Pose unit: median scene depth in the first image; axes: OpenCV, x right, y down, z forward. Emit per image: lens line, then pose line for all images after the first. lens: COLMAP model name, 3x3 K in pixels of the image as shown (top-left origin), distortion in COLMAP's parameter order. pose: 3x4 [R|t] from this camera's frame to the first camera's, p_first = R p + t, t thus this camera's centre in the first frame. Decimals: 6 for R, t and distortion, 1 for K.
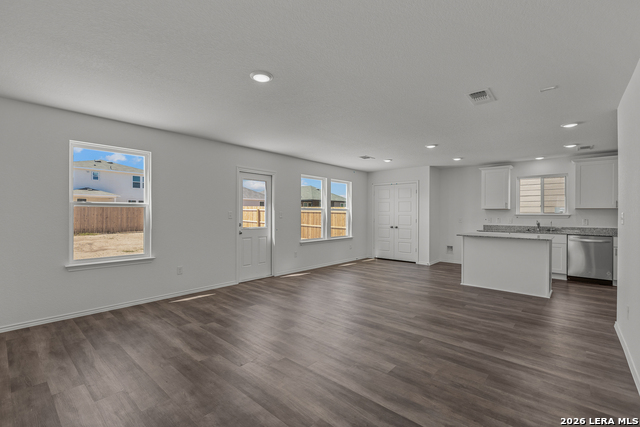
lens RADIAL K [[292.7, 0, 319.6], [0, 292.7, 213.2], [0, 0, 1]] dist [0.003482, 0.000131]
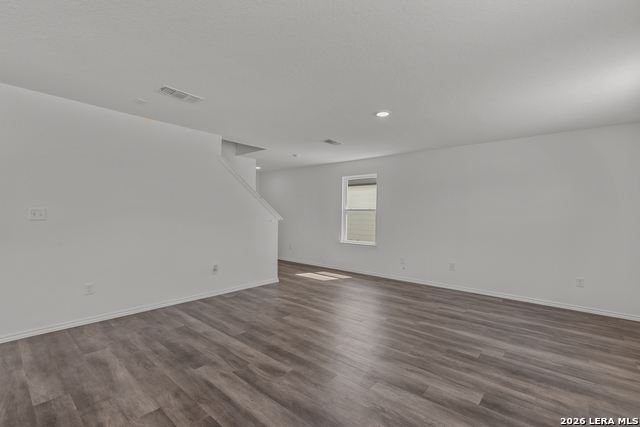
lens RADIAL K [[292.7, 0, 318.8], [0, 292.7, 214.0], [0, 0, 1]] dist [0.003482, 0.000131]
pose [[-0.999769, -0.019517, -0.009025, 0.074716], [-0.019510, 0.999809, -0.000825, 0.000727], [0.009040, -0.000649, -0.999959, 1.801437]]
